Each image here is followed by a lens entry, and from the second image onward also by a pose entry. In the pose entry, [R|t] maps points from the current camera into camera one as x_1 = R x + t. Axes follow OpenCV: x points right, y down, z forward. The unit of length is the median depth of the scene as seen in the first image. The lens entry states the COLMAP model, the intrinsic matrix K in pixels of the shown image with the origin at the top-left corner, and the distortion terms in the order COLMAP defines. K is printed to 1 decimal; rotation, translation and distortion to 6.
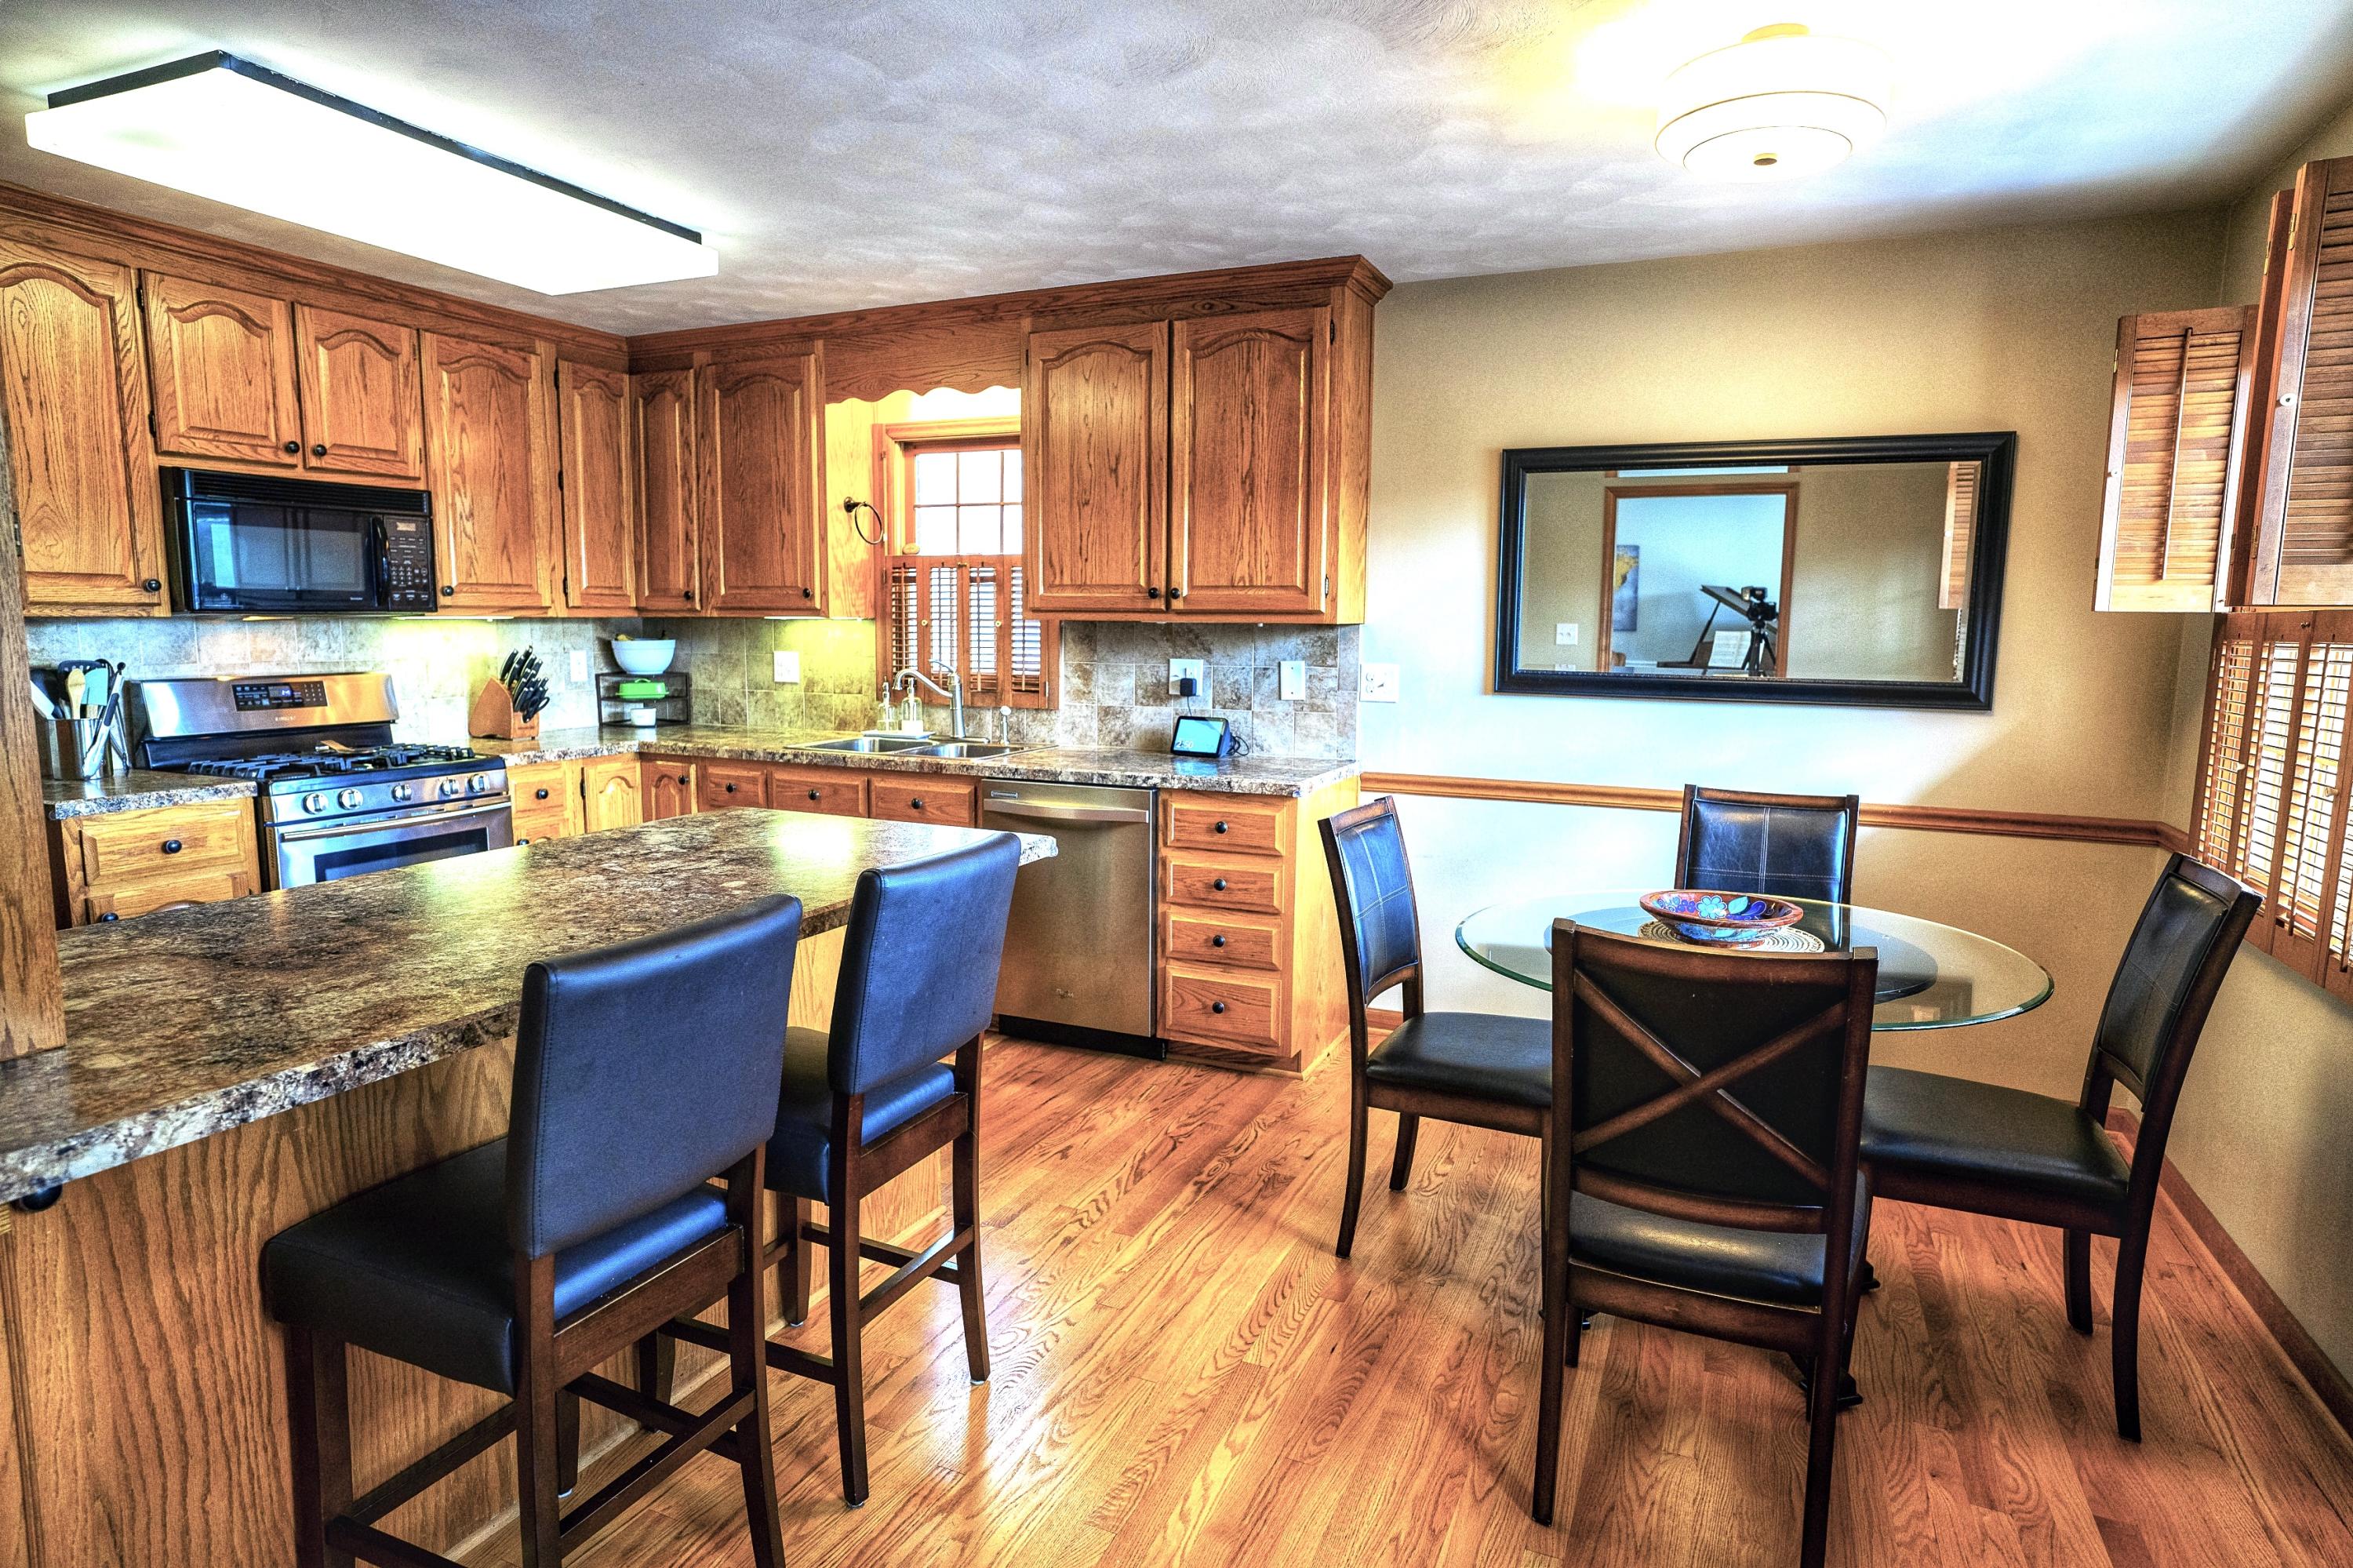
lens RADIAL K [[1284.6, 0, 1213.3], [0, 1284.6, 780.4], [0, 0, 1]] dist [-0.002872, -0.000419]
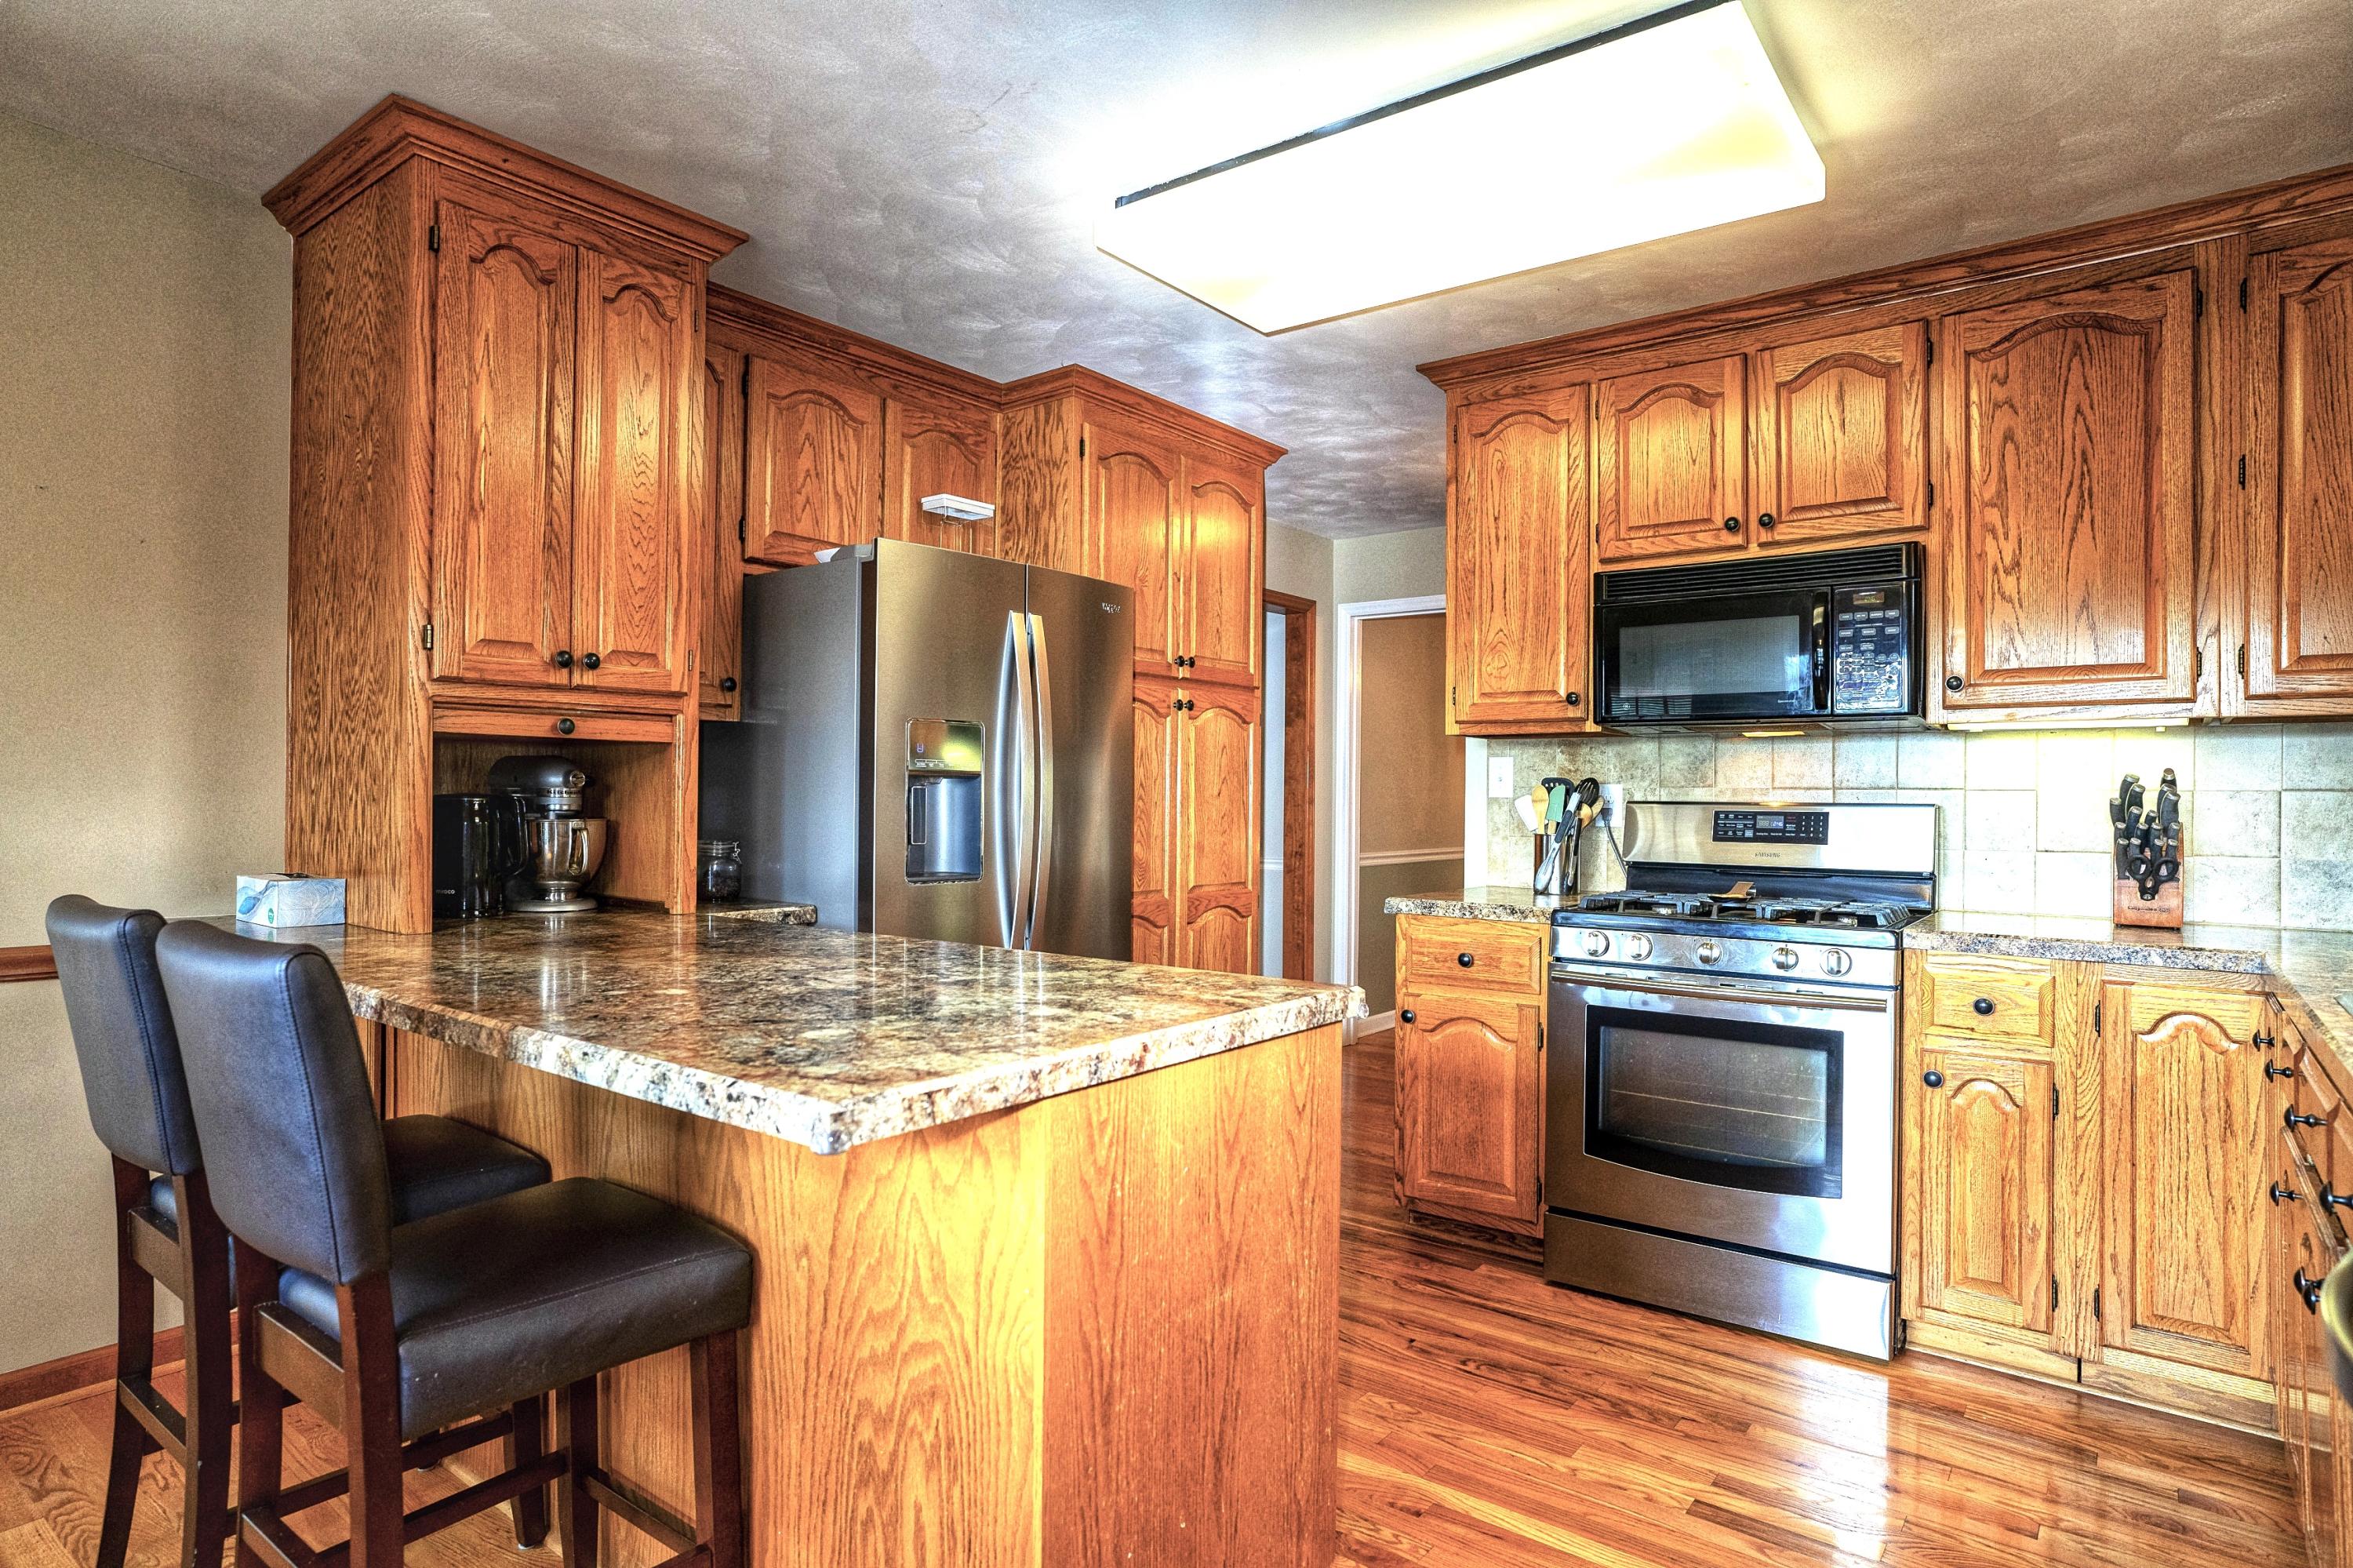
lens RADIAL K [[1284.6, 0, 1213.3], [0, 1284.6, 780.4], [0, 0, 1]] dist [-0.002872, -0.000419]
pose [[-0.233446, -0.023910, -0.972076, 0.159744], [-0.135280, 0.990774, 0.008118, -0.056309], [0.962913, 0.133398, -0.234527, 0.877858]]
